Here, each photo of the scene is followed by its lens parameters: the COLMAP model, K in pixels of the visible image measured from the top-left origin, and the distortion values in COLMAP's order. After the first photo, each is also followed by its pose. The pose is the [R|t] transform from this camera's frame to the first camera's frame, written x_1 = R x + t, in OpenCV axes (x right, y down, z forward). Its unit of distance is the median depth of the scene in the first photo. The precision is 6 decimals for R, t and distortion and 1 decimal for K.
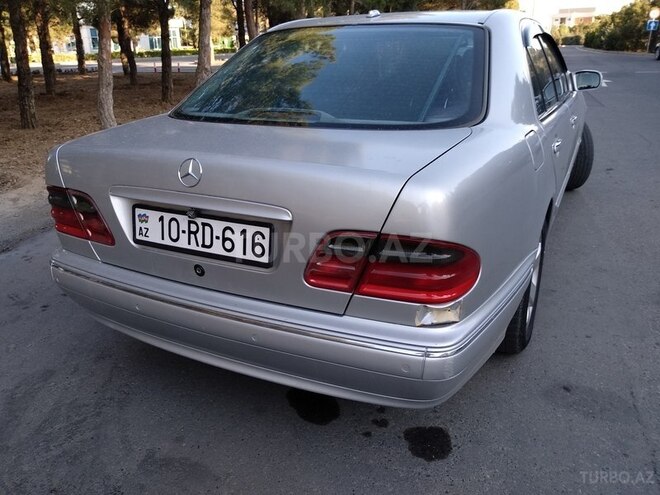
lens RADIAL K [[516.2, 0, 329.6], [0, 516.2, 245.0], [0, 0, 1]] dist [0.004566, -0.037114]
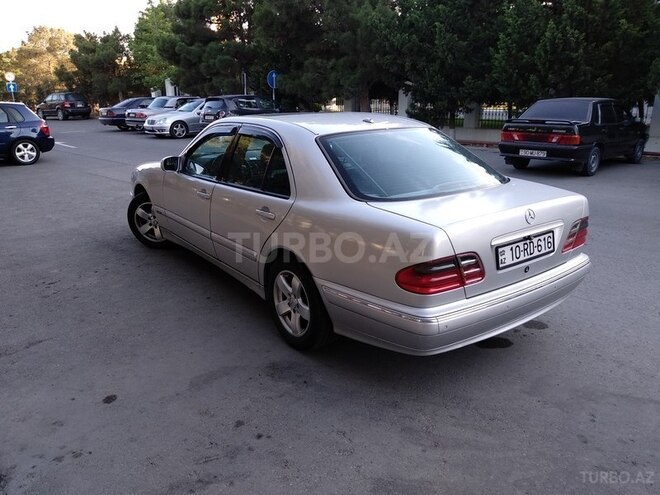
lens RADIAL K [[516.2, 0, 330.8], [0, 516.2, 249.4], [0, 0, 1]] dist [0.004566, -0.037114]
pose [[0.445182, -0.245989, 0.860989, -2.064918], [0.323841, 0.940672, 0.101309, -0.416658], [-0.834829, 0.233723, 0.498432, 0.630896]]
